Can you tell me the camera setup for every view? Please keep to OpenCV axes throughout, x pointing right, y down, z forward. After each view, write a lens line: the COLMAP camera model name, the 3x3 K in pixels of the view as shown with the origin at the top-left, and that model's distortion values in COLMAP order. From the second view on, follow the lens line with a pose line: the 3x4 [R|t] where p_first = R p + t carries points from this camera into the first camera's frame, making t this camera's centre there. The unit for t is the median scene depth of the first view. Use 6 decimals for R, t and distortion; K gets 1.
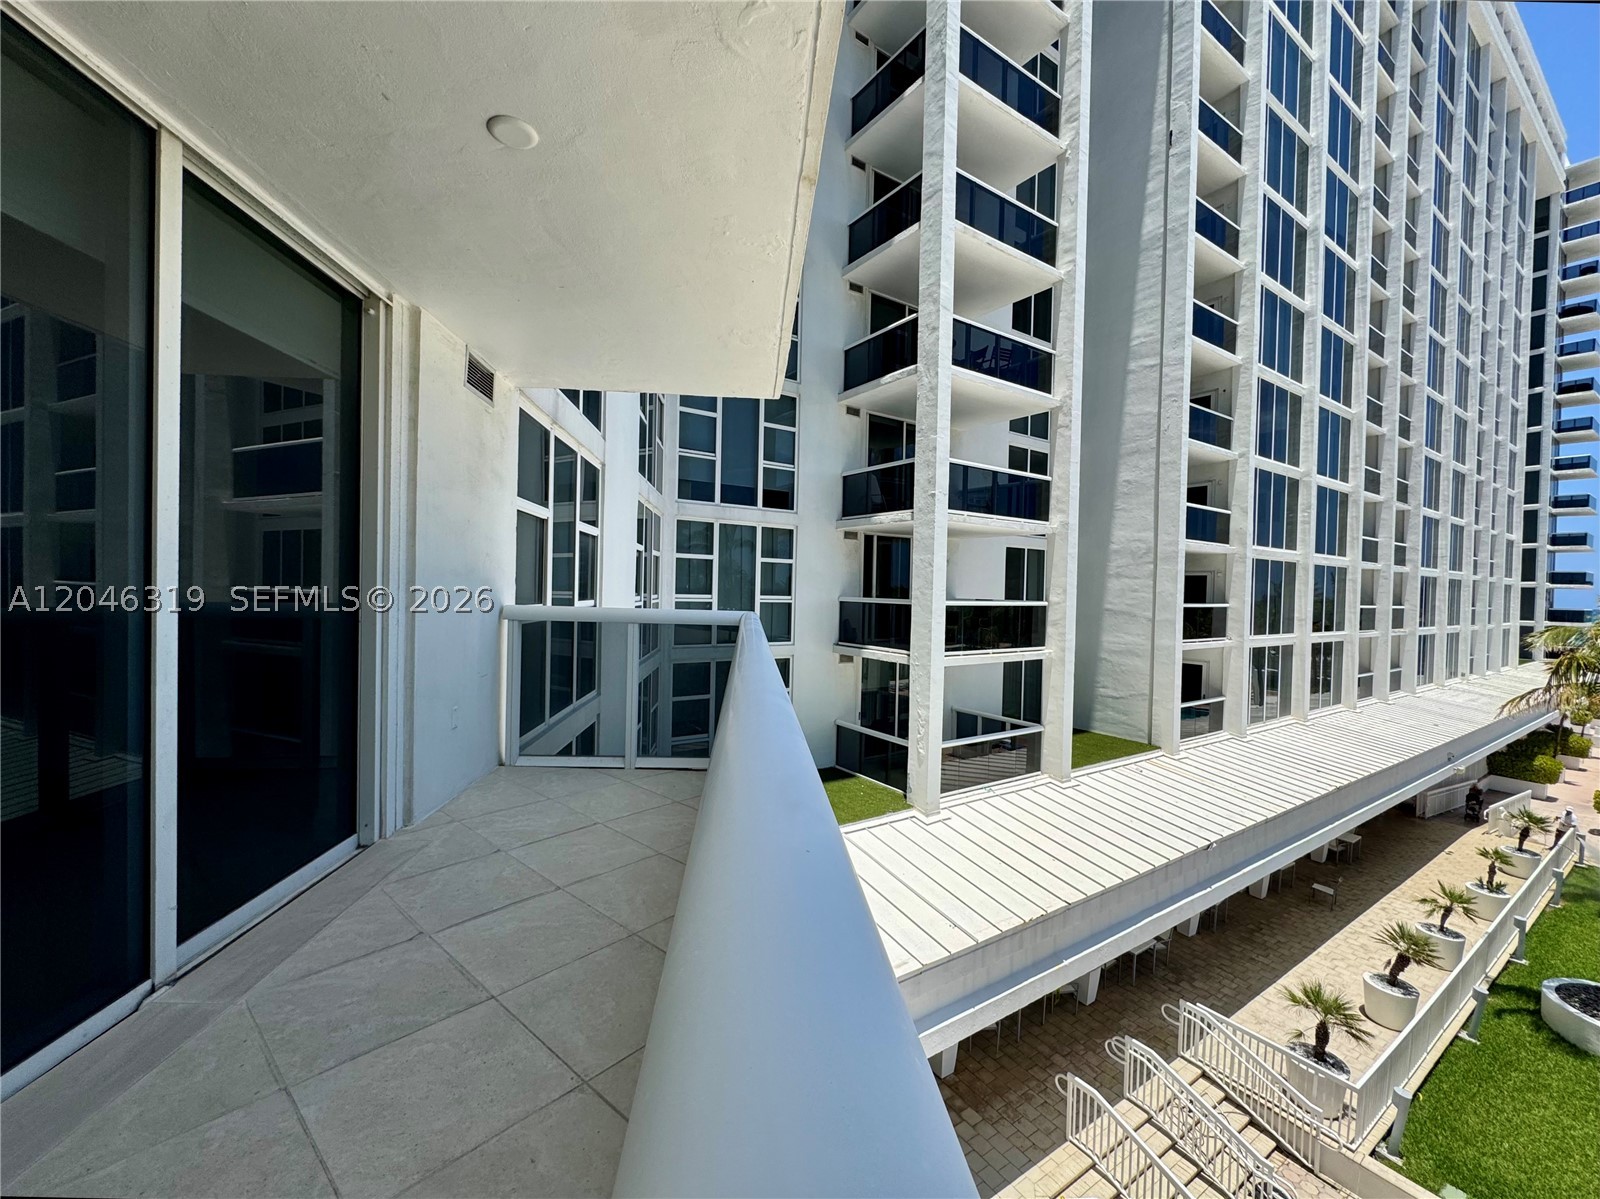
lens RADIAL K [[651.5, 0, 811.2], [0, 651.5, 598.0], [0, 0, 1]] dist [-0.003214, 0.001050]
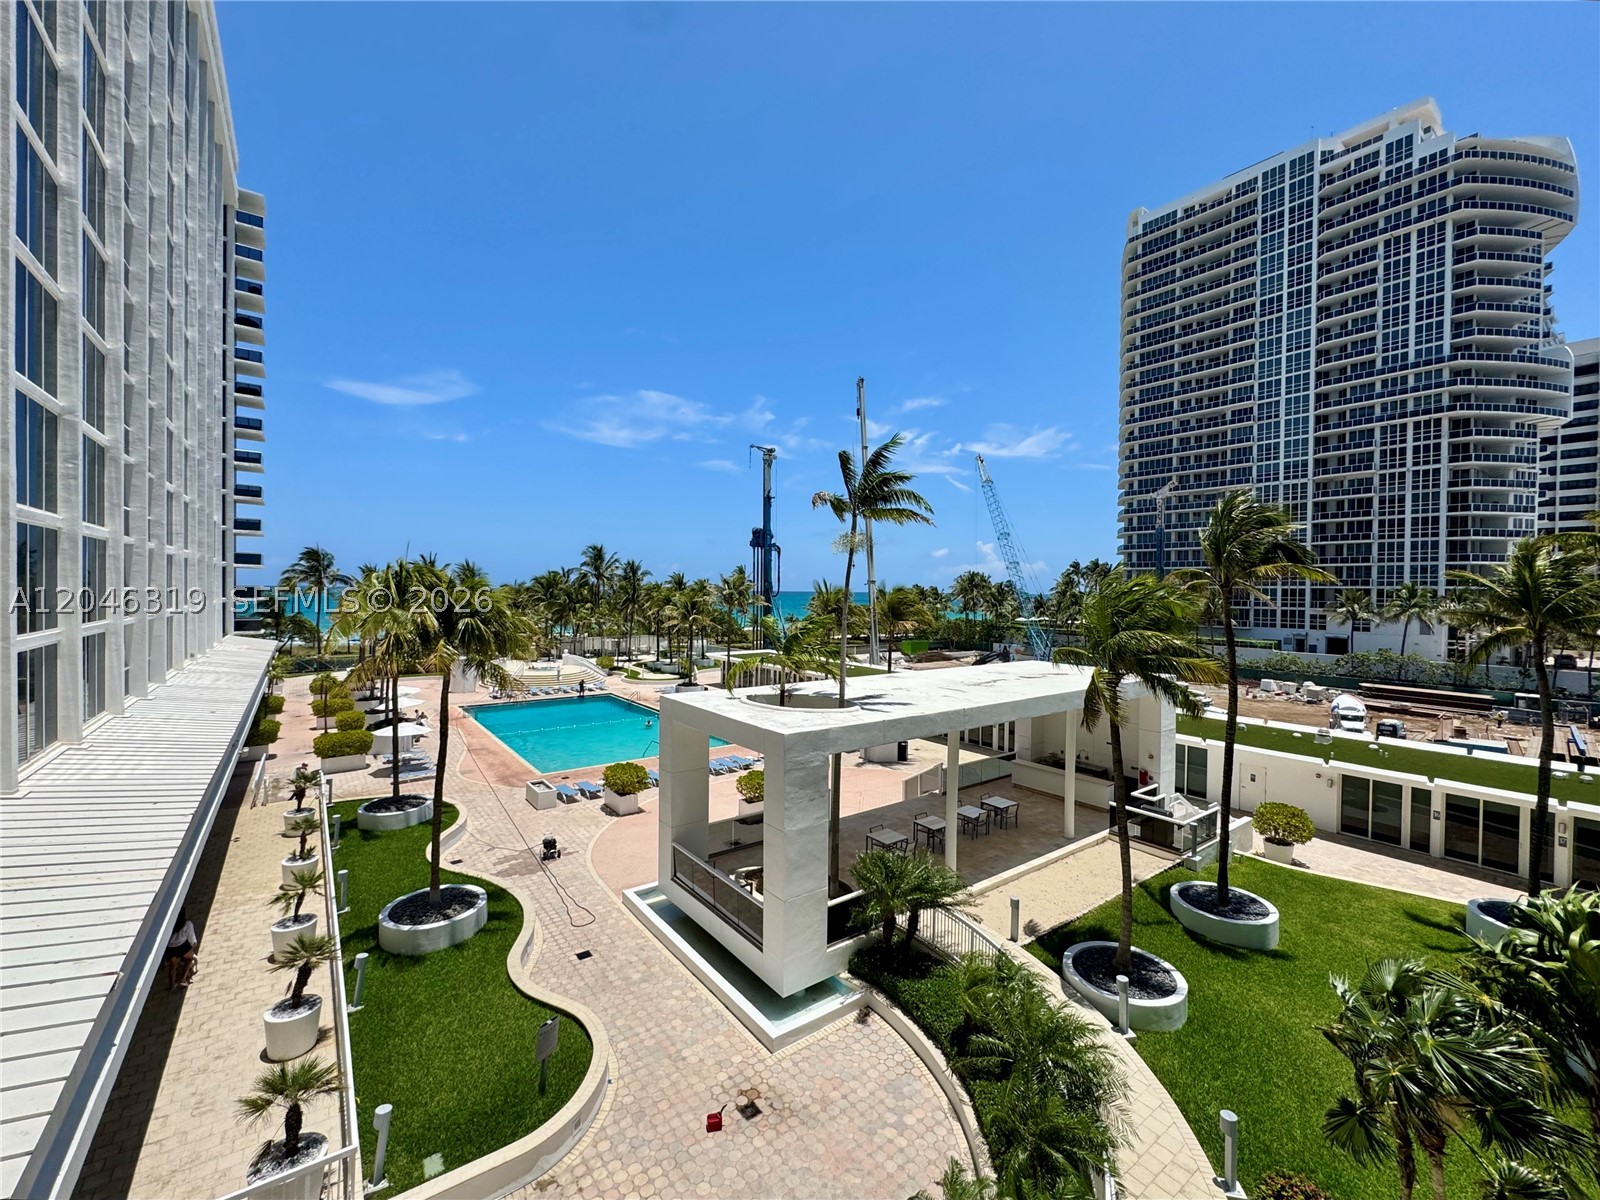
lens RADIAL K [[651.5, 0, 799.4], [0, 651.5, 595.6], [0, 0, 1]] dist [-0.003214, 0.001050]
pose [[-0.038380, -0.030309, 0.998803, -0.016529], [-0.001709, 0.999540, 0.030265, -0.005596], [-0.999262, -0.000545, -0.038414, 0.243133]]
